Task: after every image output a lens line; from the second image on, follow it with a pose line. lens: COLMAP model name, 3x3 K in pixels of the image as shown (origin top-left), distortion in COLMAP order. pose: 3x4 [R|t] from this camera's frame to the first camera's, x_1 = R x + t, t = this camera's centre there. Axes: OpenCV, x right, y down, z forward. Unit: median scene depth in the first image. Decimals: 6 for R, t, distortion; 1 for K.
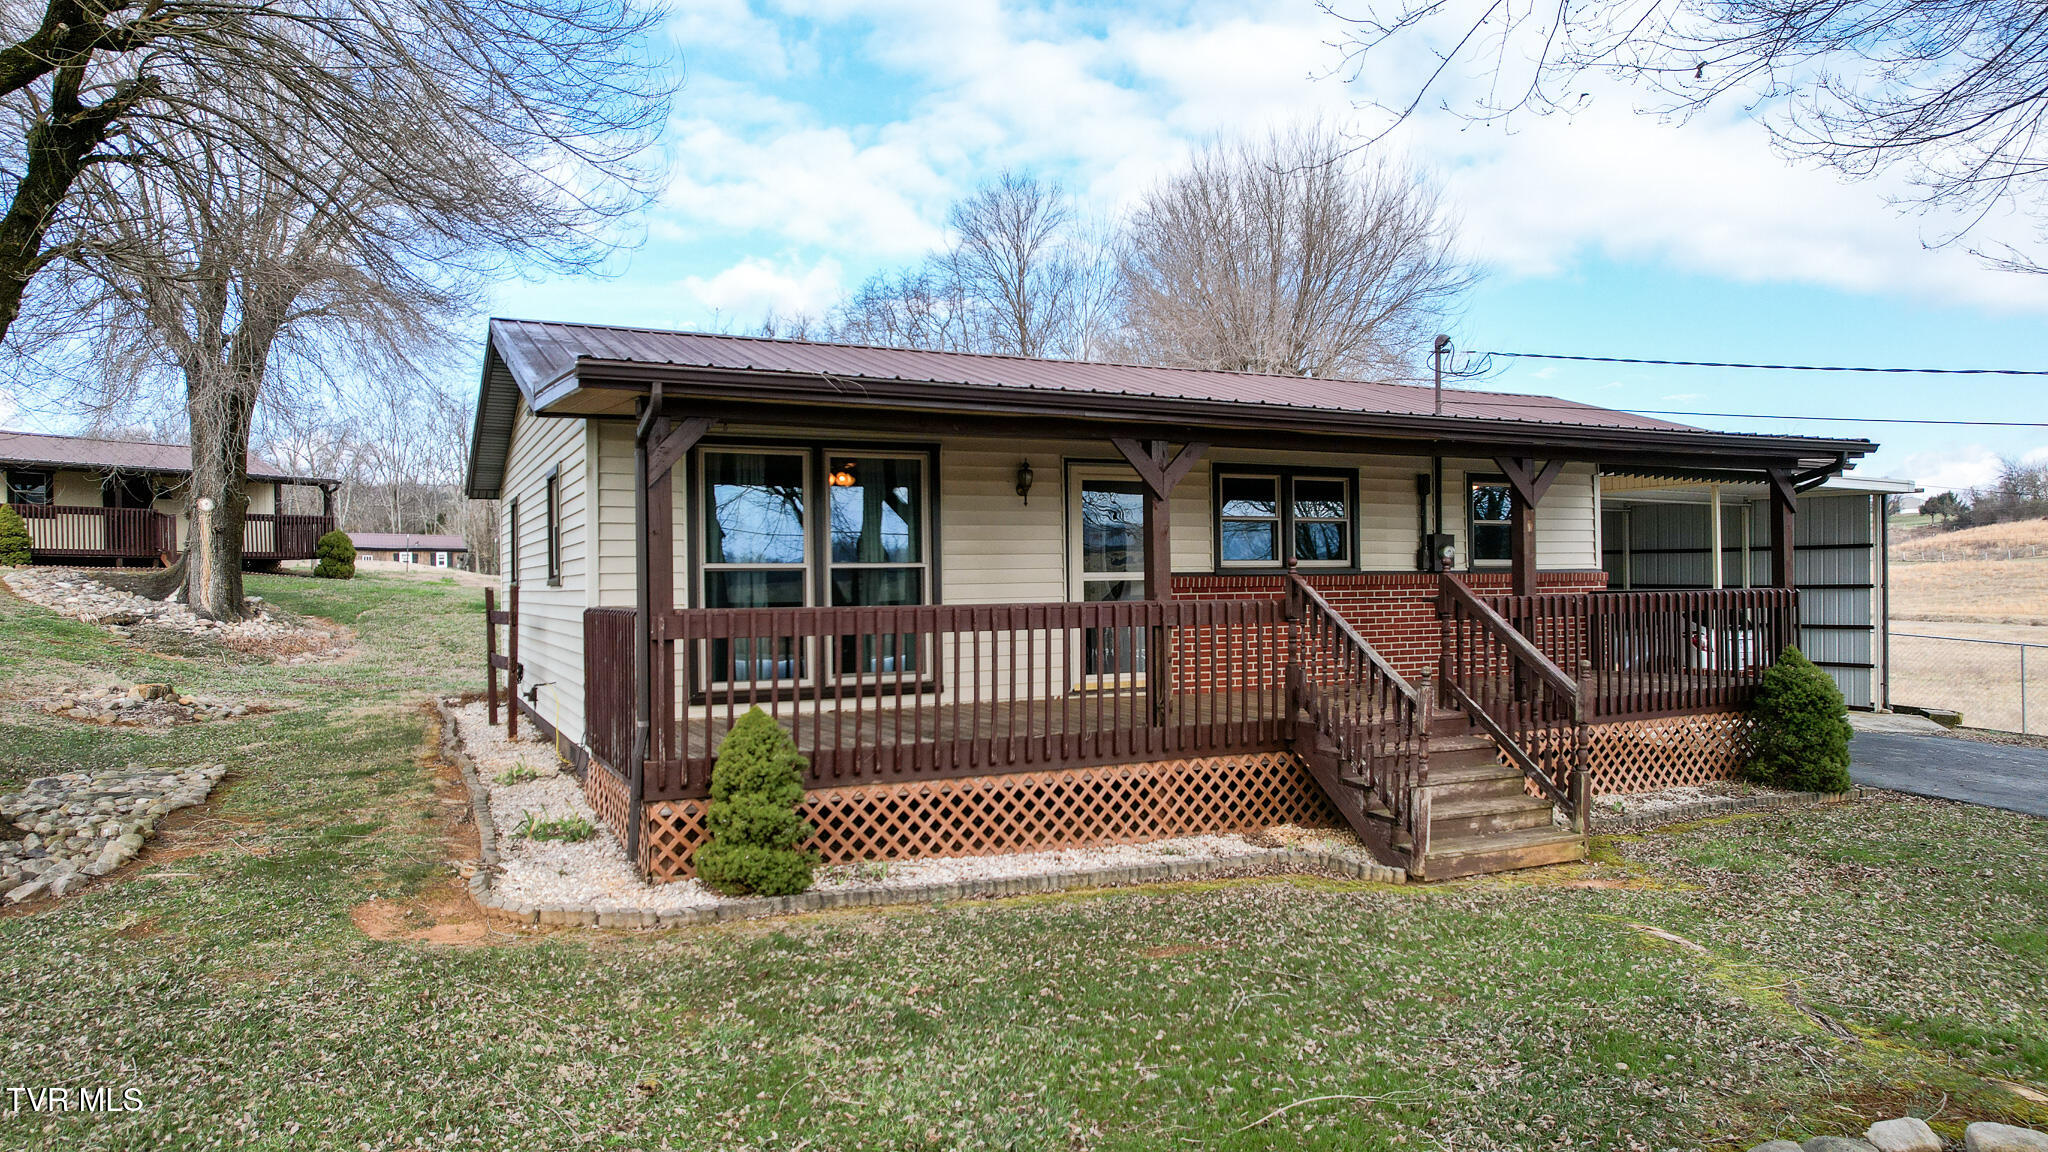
lens RADIAL K [[1308.9, 0, 1024.5], [0, 1308.9, 579.3], [0, 0, 1]] dist [-0.071512, 0.065254]
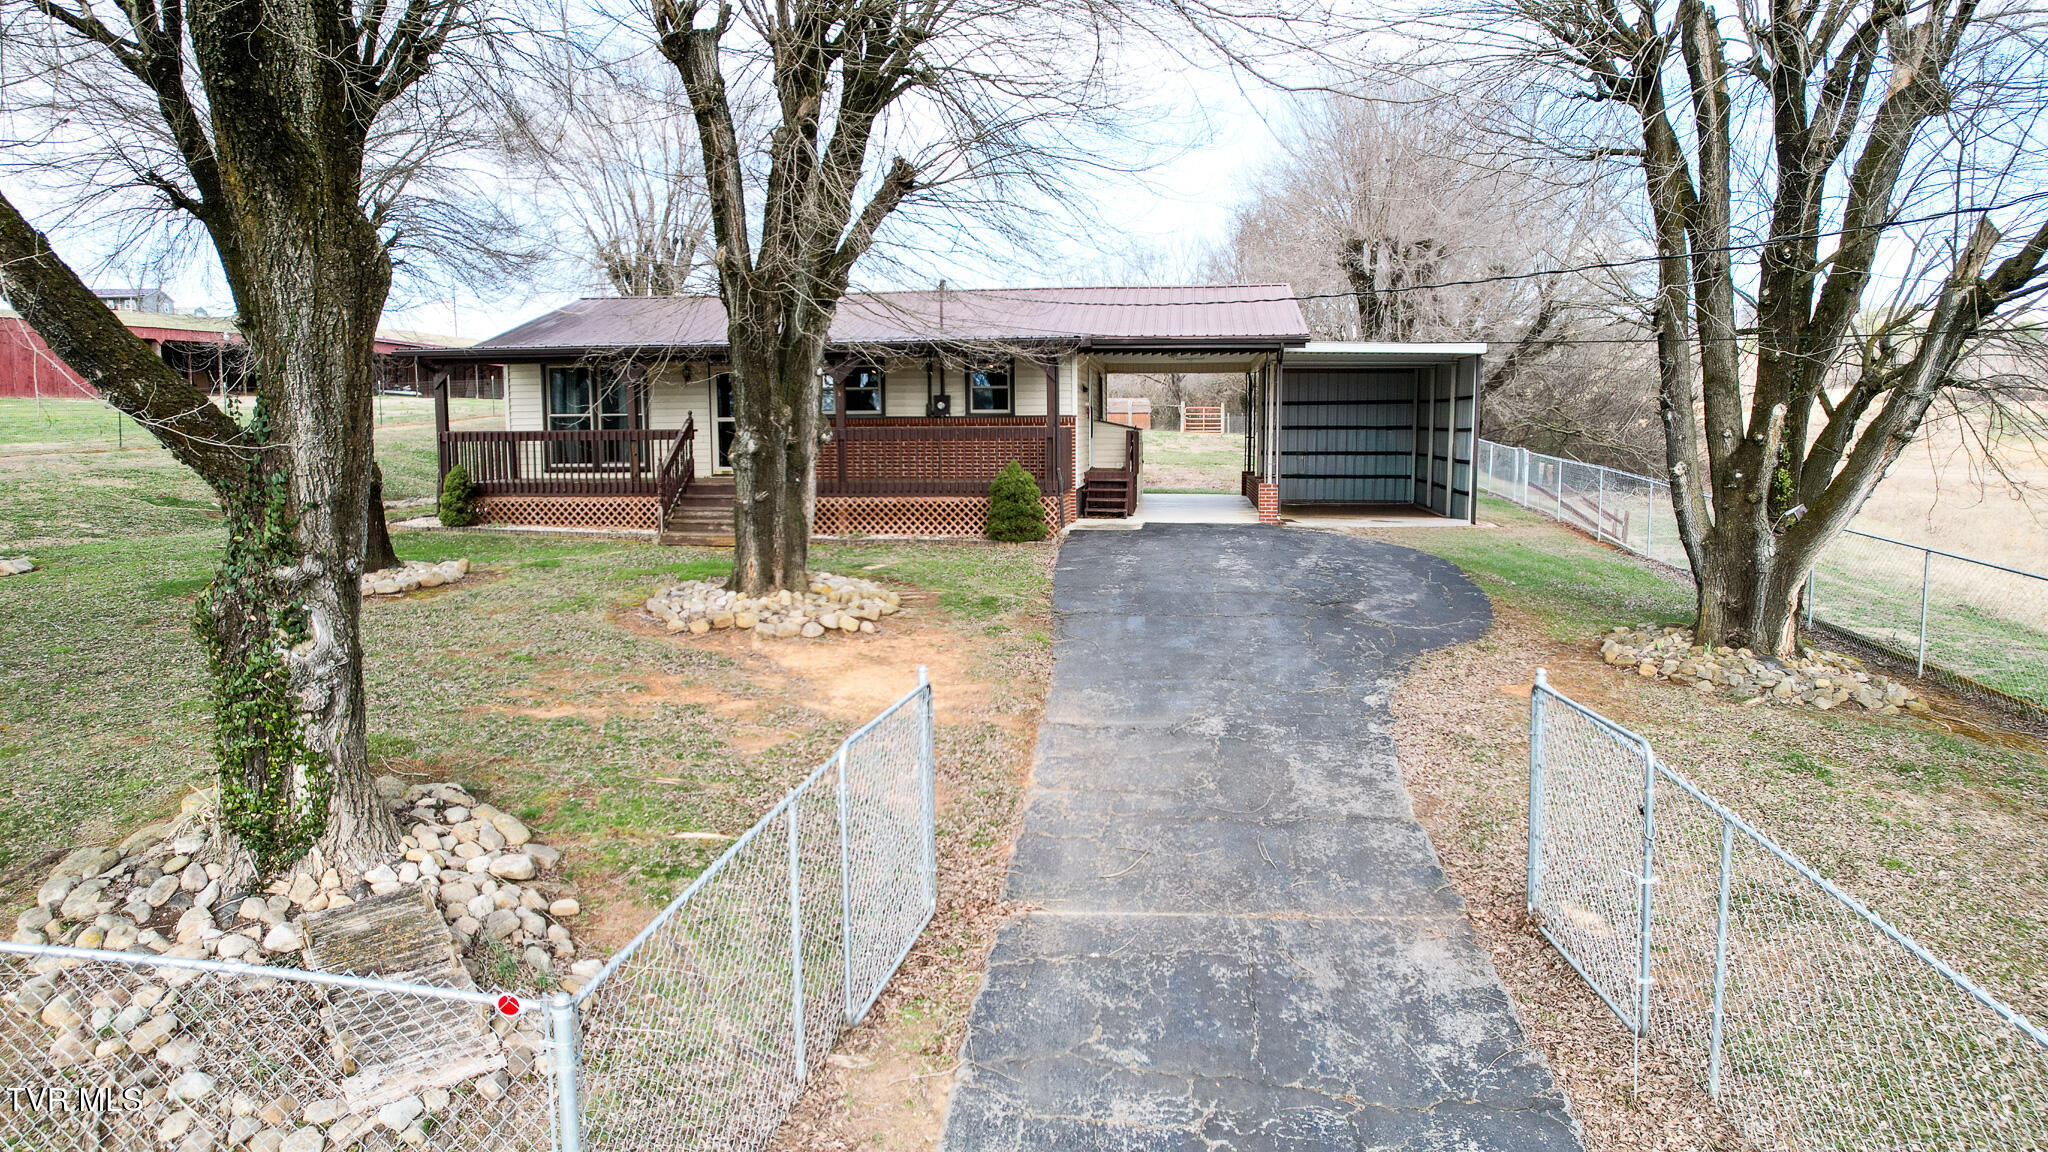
lens RADIAL K [[1308.9, 0, 1024.5], [0, 1308.9, 579.3], [0, 0, 1]] dist [-0.071512, 0.065254]
pose [[0.834352, 0.068020, -0.547019, 1.944062], [-0.004162, 0.993106, 0.117142, 0.006119], [0.551216, -0.095462, 0.828884, -0.574848]]
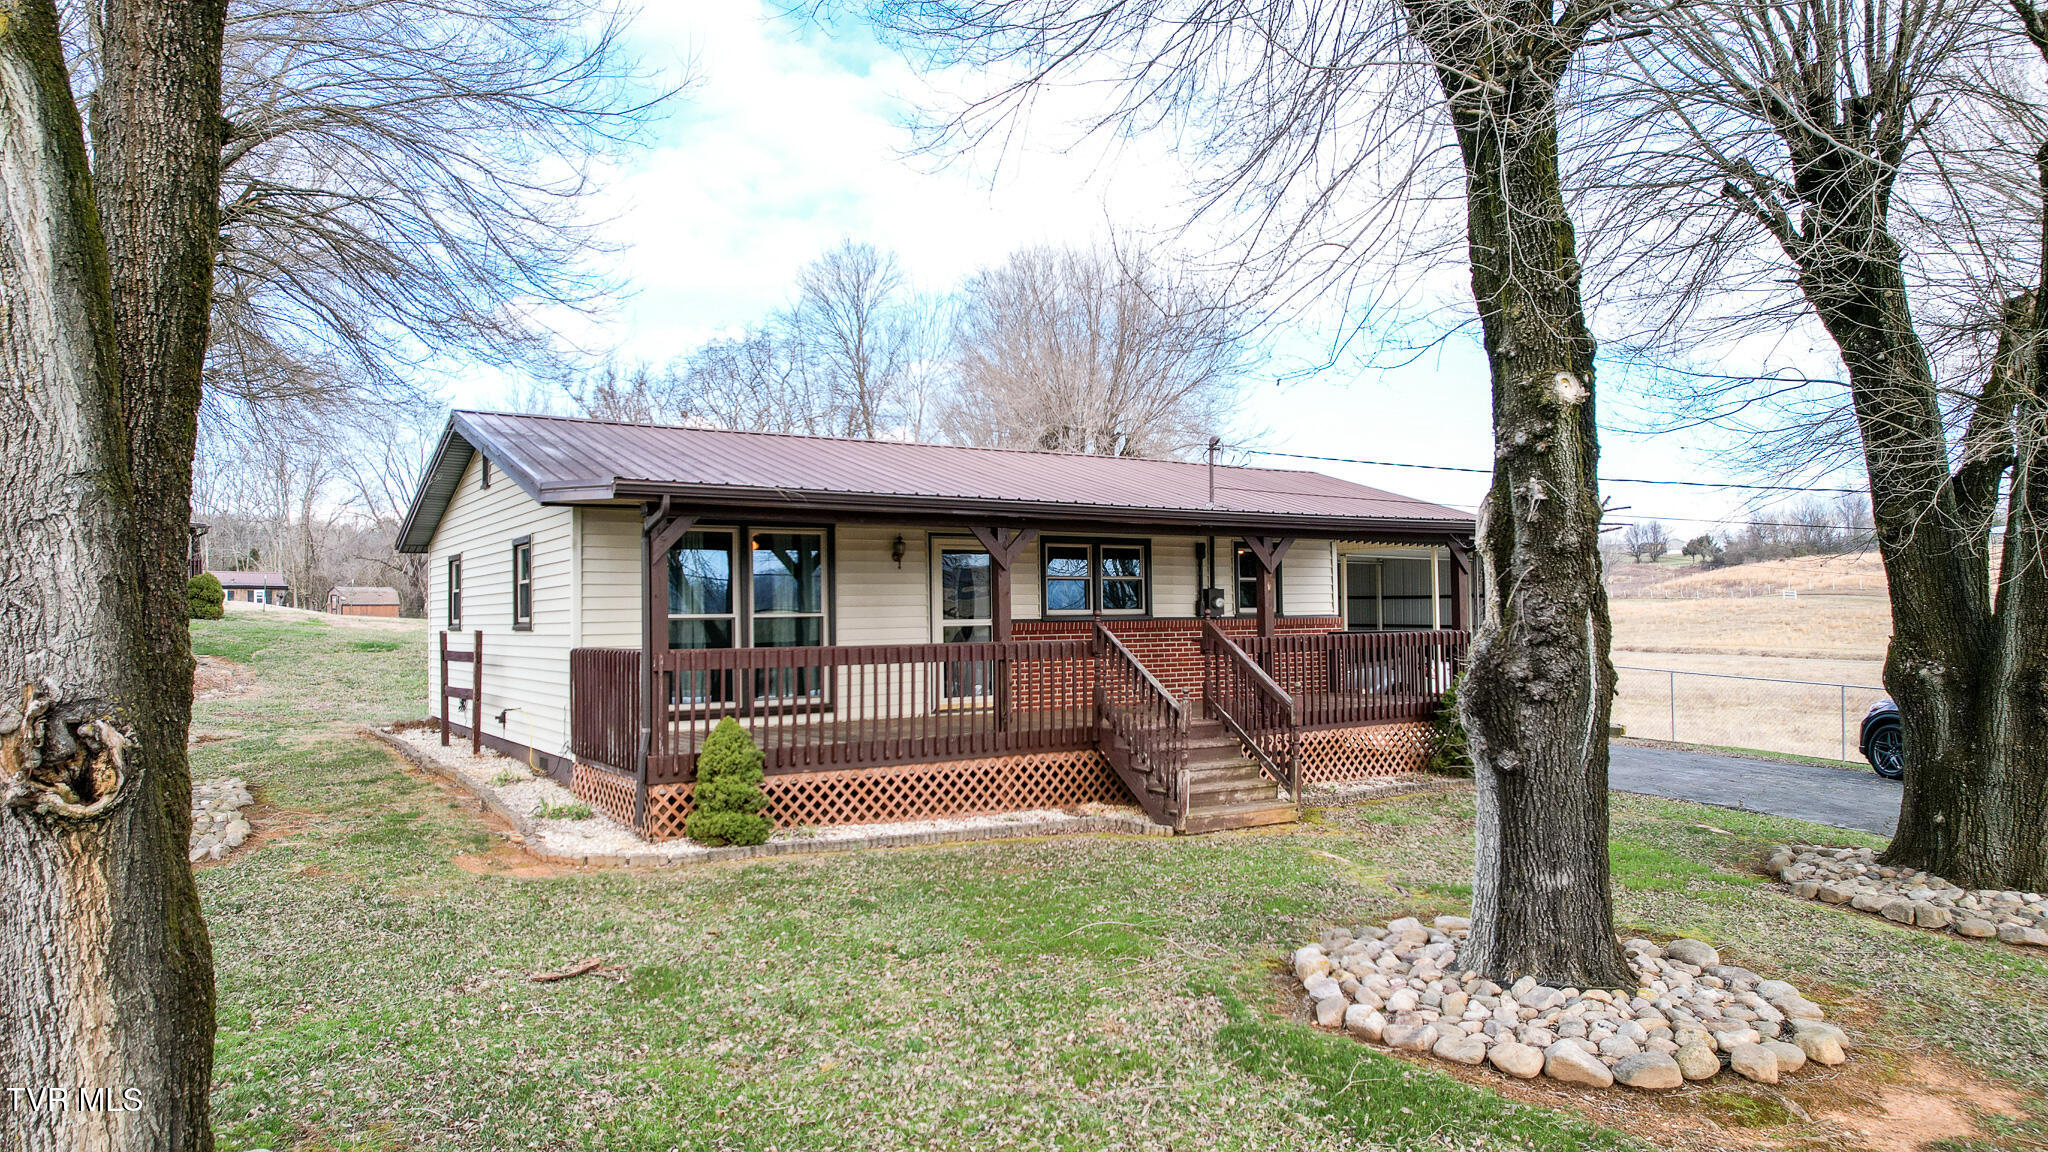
lens RADIAL K [[1308.9, 0, 1024.5], [0, 1308.9, 579.3], [0, 0, 1]] dist [-0.071512, 0.065254]
pose [[0.991170, 0.002692, 0.132572, -0.057790], [0.000988, 0.999616, -0.027686, -0.011519], [-0.132596, 0.027573, 0.990787, -0.380003]]
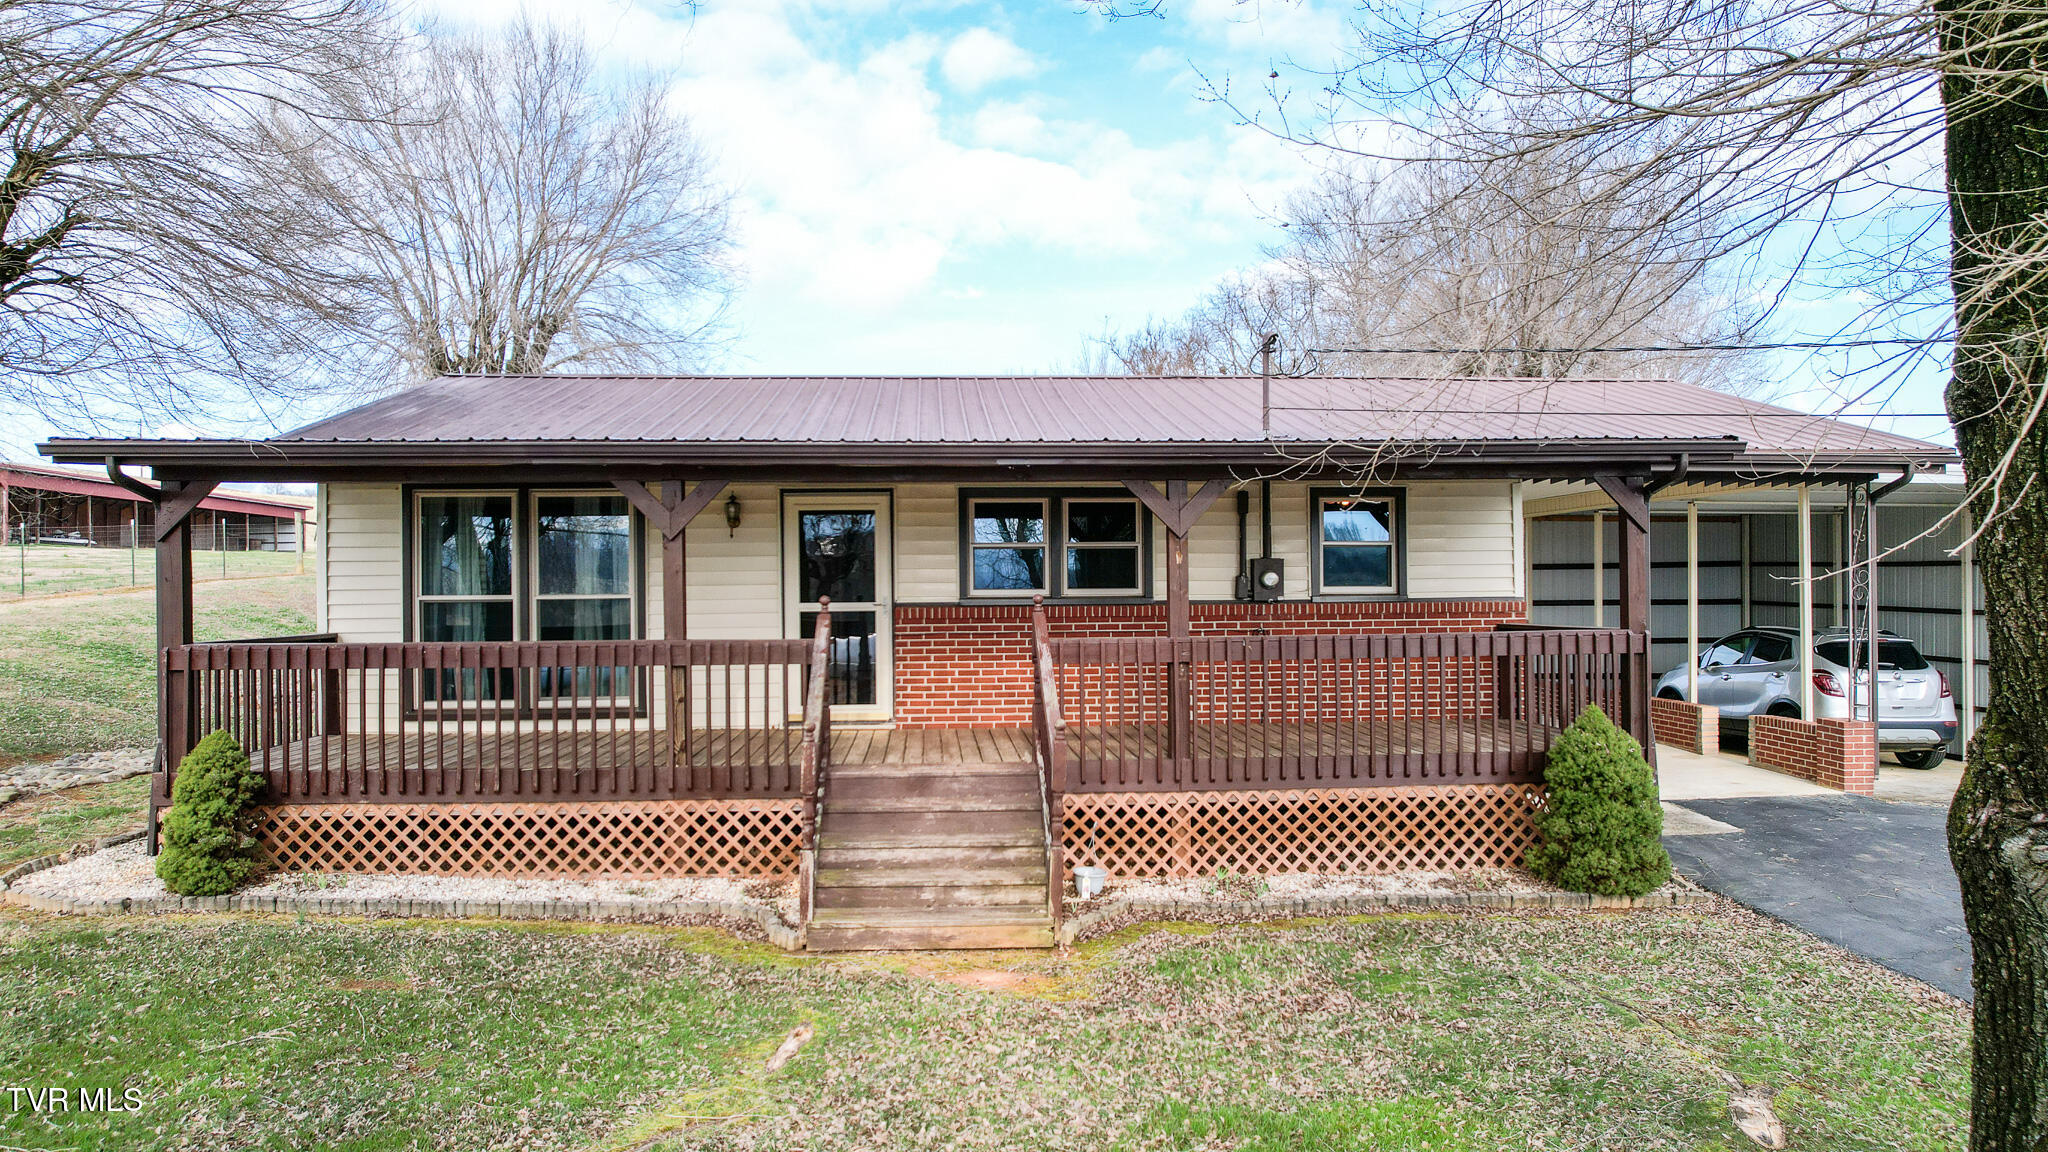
lens RADIAL K [[1308.9, 0, 1024.5], [0, 1308.9, 579.3], [0, 0, 1]] dist [-0.071512, 0.065254]
pose [[0.925621, 0.002574, -0.378443, 0.705032], [-0.001358, 0.999993, 0.003479, -0.032959], [0.378449, -0.002706, 0.925618, 0.171774]]
